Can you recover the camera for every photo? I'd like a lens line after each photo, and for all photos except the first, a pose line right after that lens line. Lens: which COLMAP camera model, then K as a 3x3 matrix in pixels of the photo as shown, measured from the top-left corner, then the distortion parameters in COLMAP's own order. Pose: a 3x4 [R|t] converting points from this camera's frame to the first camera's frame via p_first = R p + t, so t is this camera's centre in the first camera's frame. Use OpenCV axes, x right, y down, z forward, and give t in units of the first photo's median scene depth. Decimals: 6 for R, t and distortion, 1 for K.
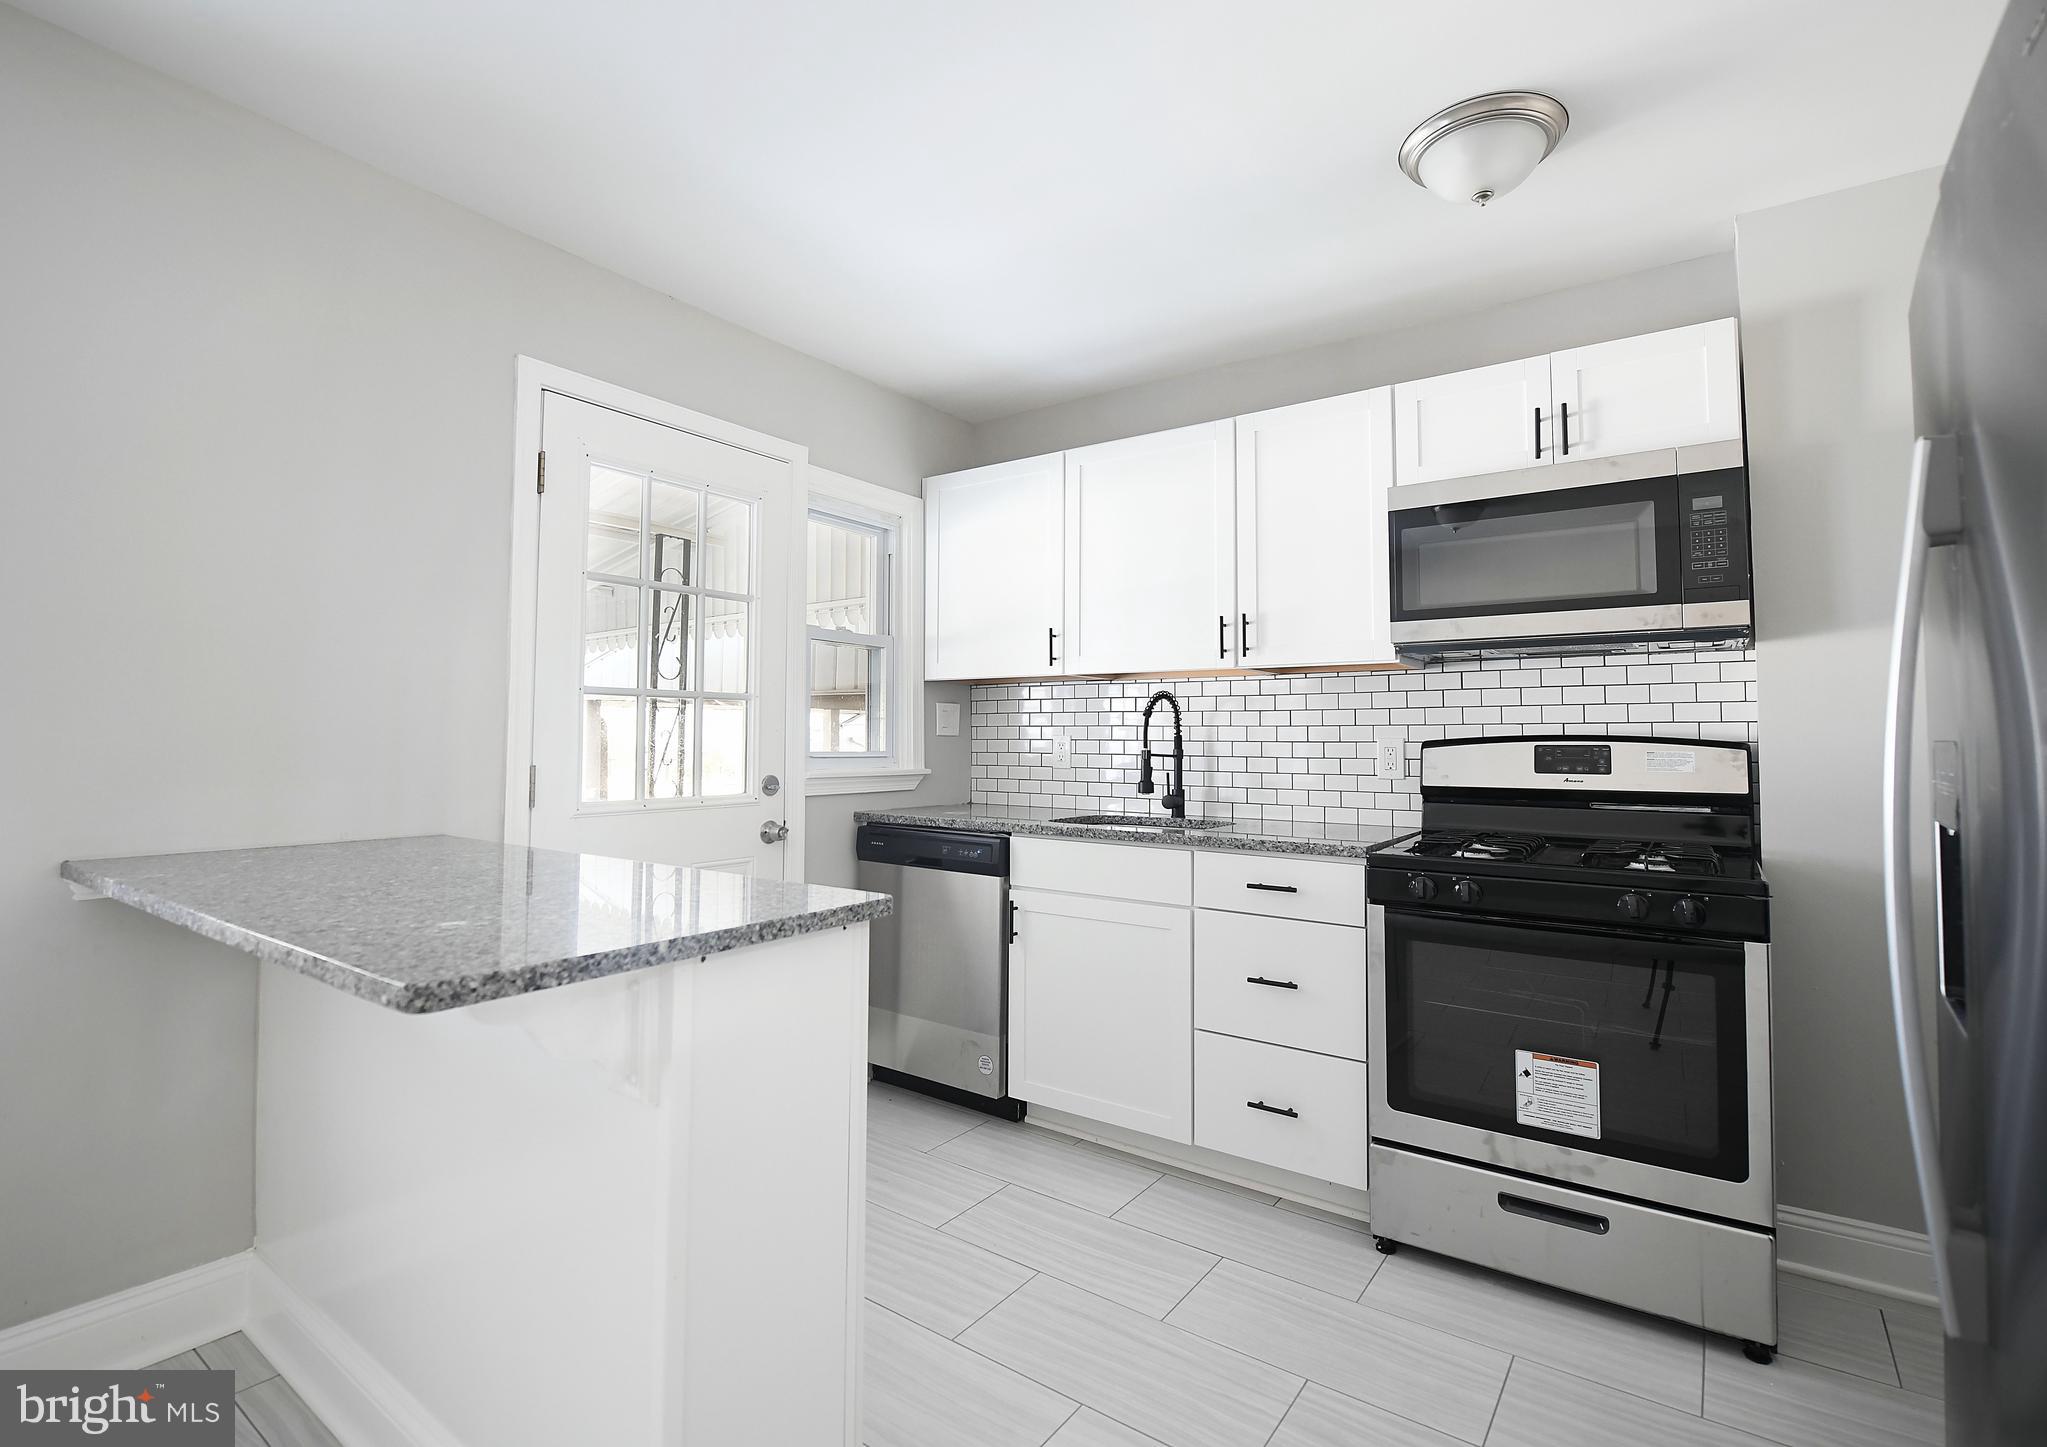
lens RADIAL K [[963.6, 0, 1021.2], [0, 963.6, 687.8], [0, 0, 1]] dist [-0.009143, -0.001024]
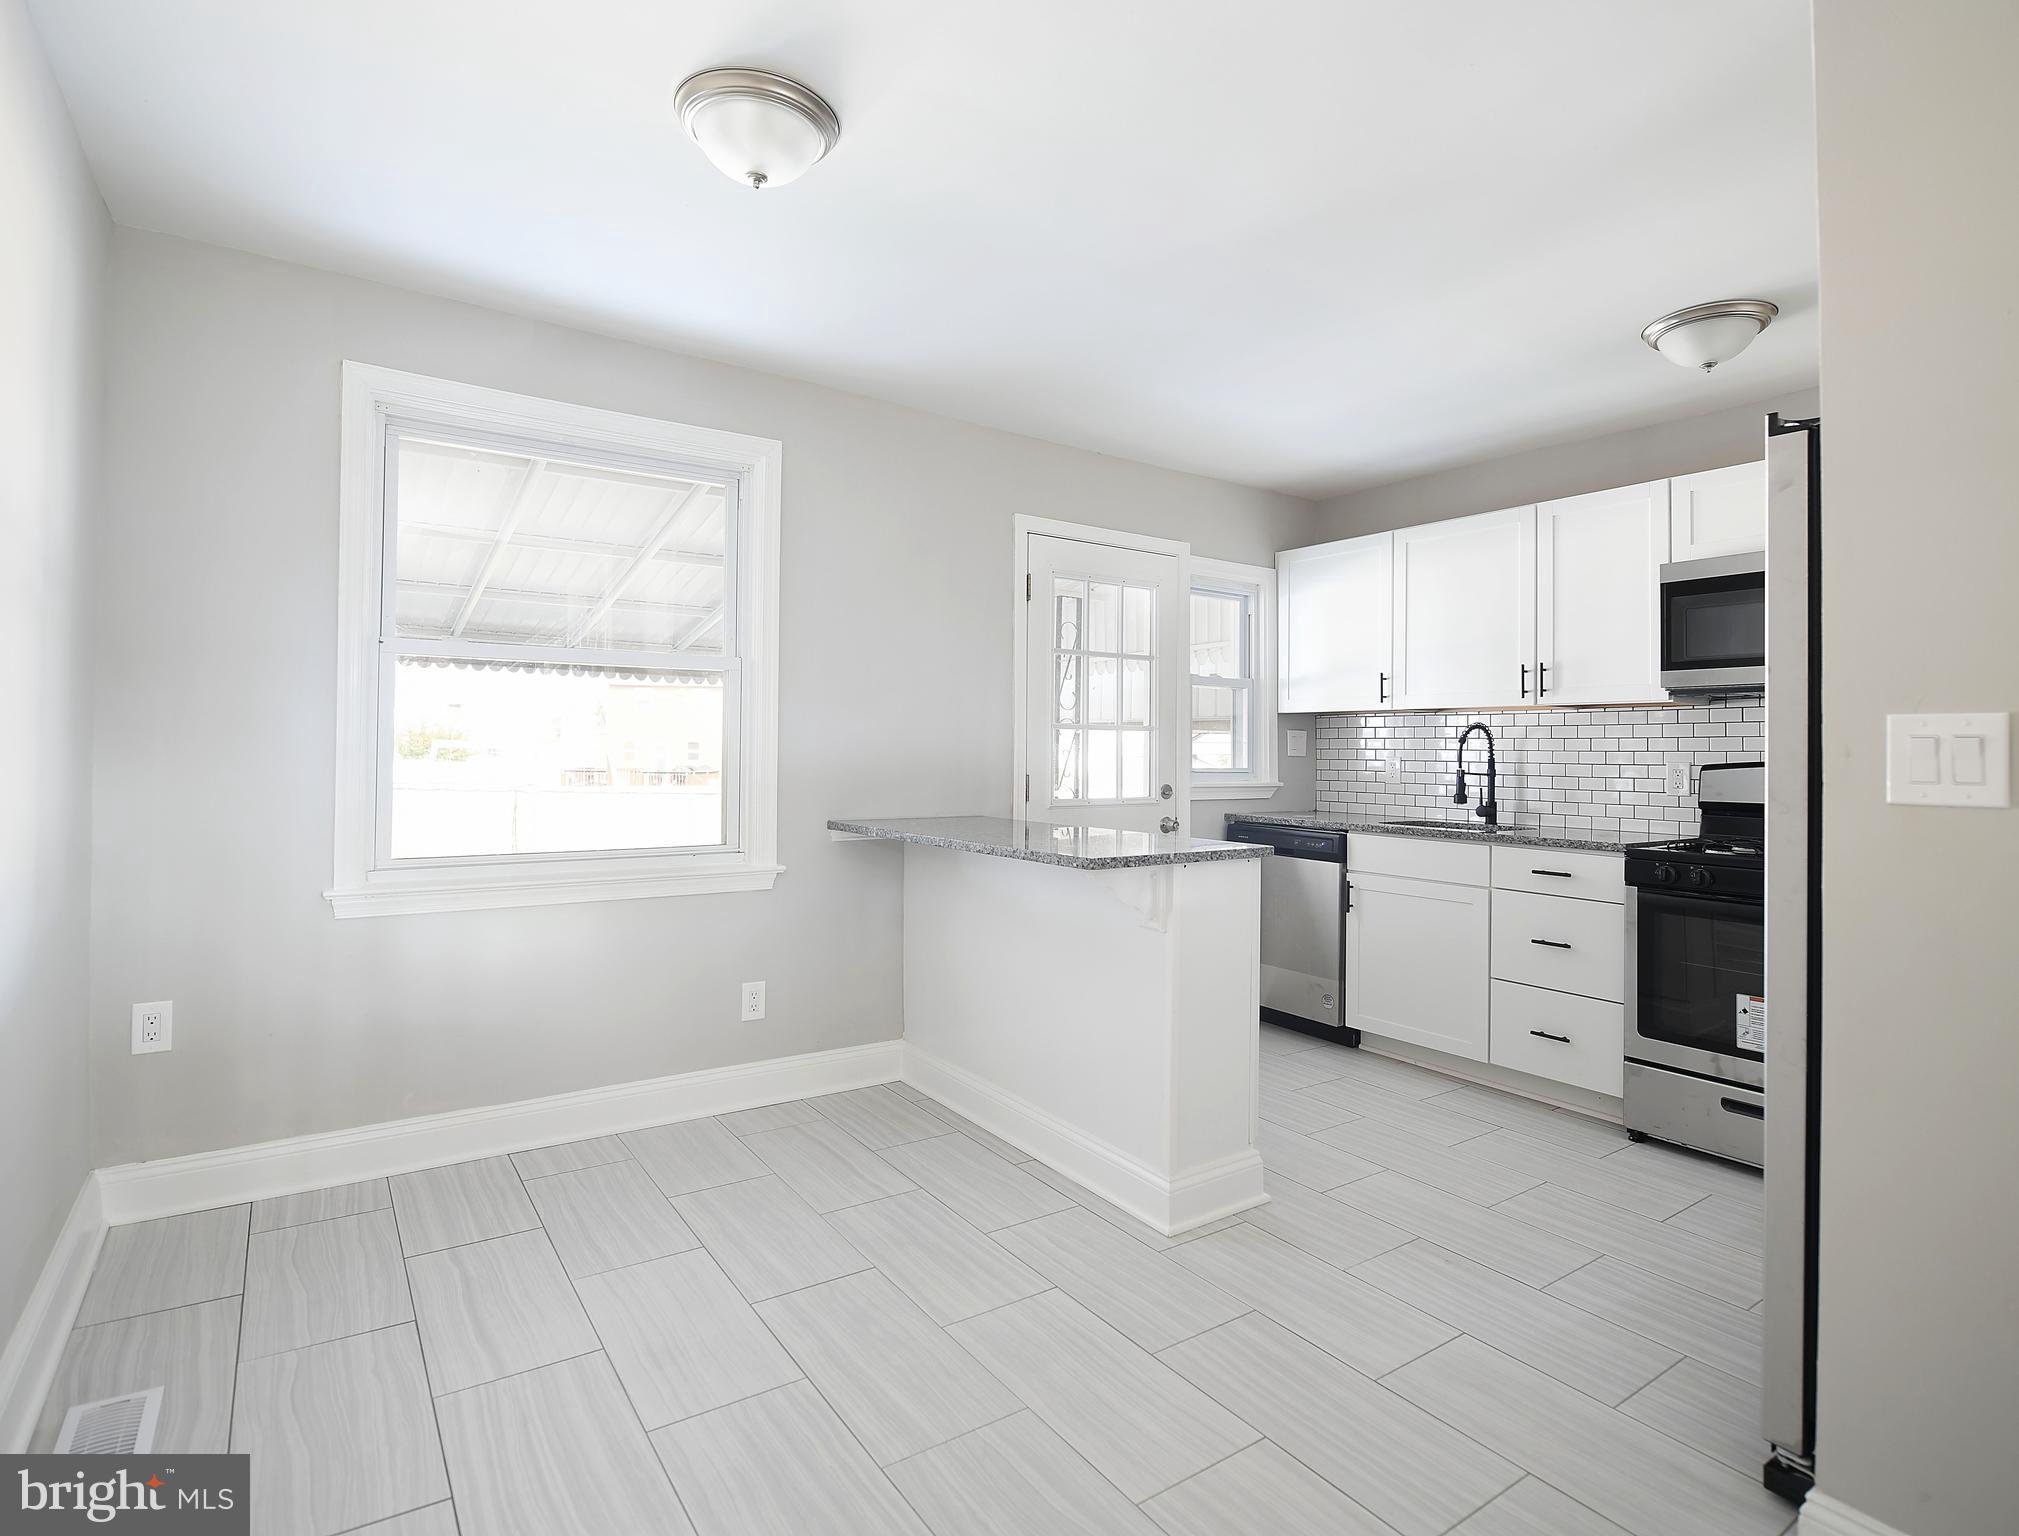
lens RADIAL K [[1028.4, 0, 999.8], [0, 1028.4, 732.2], [0, 0, 1]] dist [-0.008658, -0.000201]
pose [[0.939814, -0.000396, -0.341686, 0.022697], [0.011081, 0.999509, 0.029320, -0.032599], [0.341506, -0.031342, 0.939357, -0.501602]]
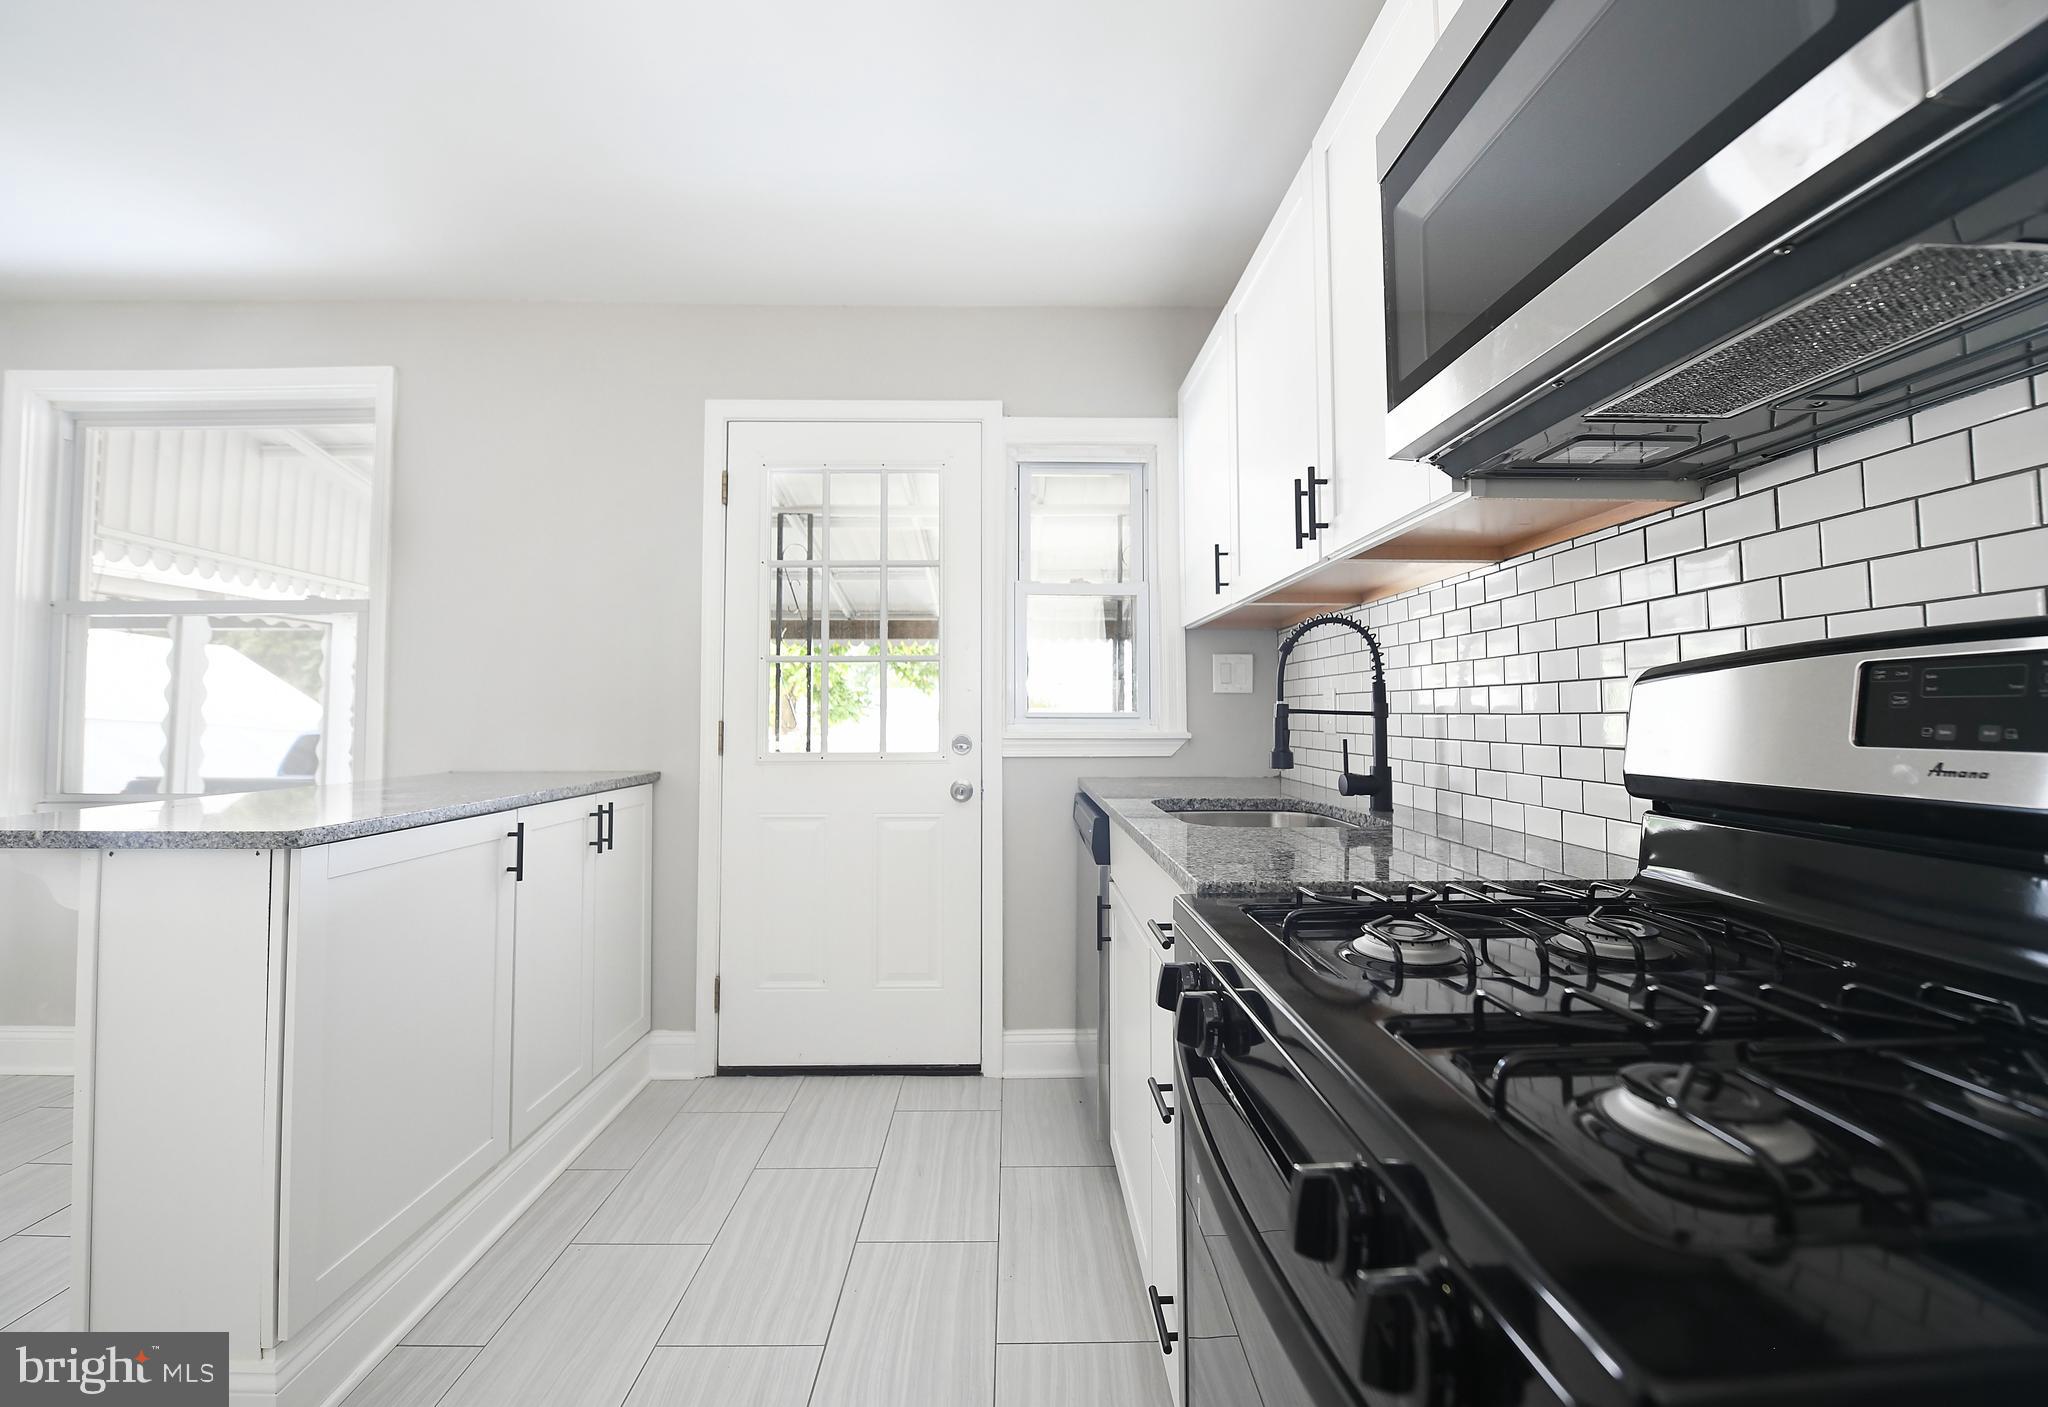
lens RADIAL K [[875.1, 0, 1018.7], [0, 875.1, 669.8], [0, 0, 1]] dist [-0.012859, -0.001376]
pose [[0.595610, -0.047204, -0.801885, 0.537376], [0.047837, 0.998584, -0.023251, 0.049505], [0.801848, -0.024511, 0.597026, 0.525098]]
